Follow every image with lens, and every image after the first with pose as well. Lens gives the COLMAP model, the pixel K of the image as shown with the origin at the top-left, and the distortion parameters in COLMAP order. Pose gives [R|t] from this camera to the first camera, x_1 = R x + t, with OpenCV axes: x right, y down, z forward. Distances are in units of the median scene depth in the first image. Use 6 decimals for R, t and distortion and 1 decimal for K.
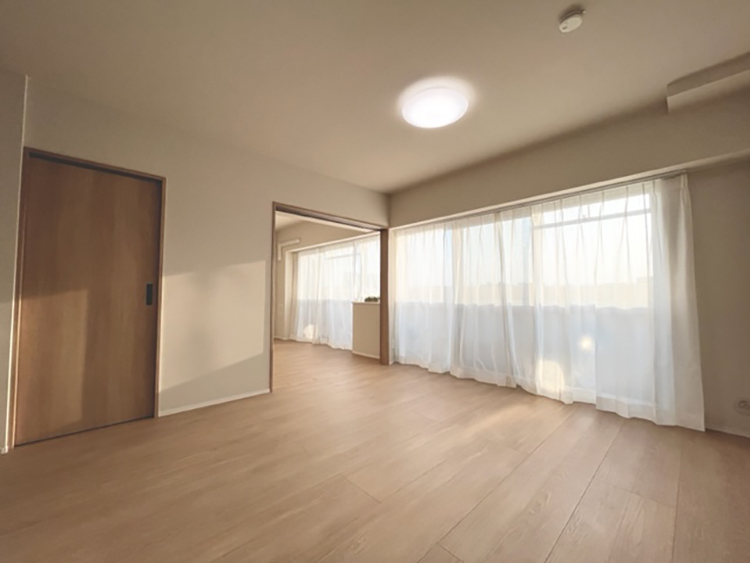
lens RADIAL K [[303.9, 0, 375.0], [0, 303.9, 281.5], [0, 0, 1]] dist [-0.008080, -0.000132]
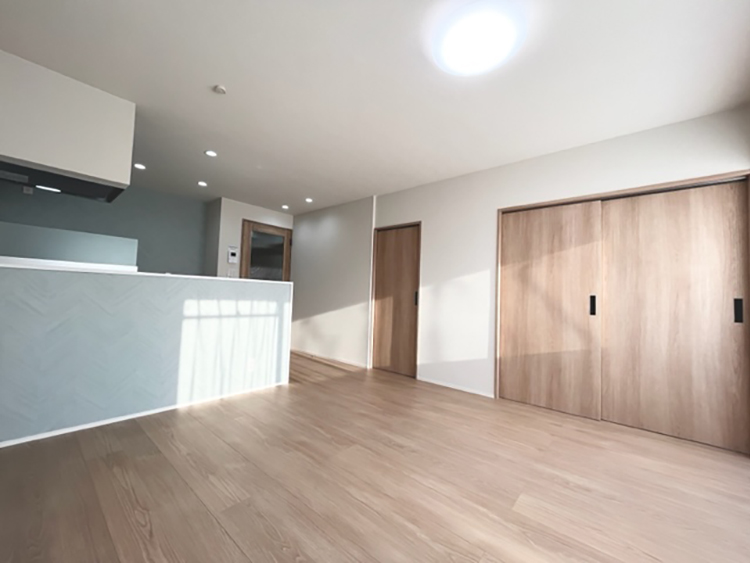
lens RADIAL K [[303.9, 0, 375.0], [0, 303.9, 281.5], [0, 0, 1]] dist [-0.008080, -0.000132]
pose [[0.095950, -0.047128, -0.994270, 0.900774], [0.009635, 0.998876, -0.046417, 0.028104], [0.995340, -0.005126, 0.096296, 0.727267]]
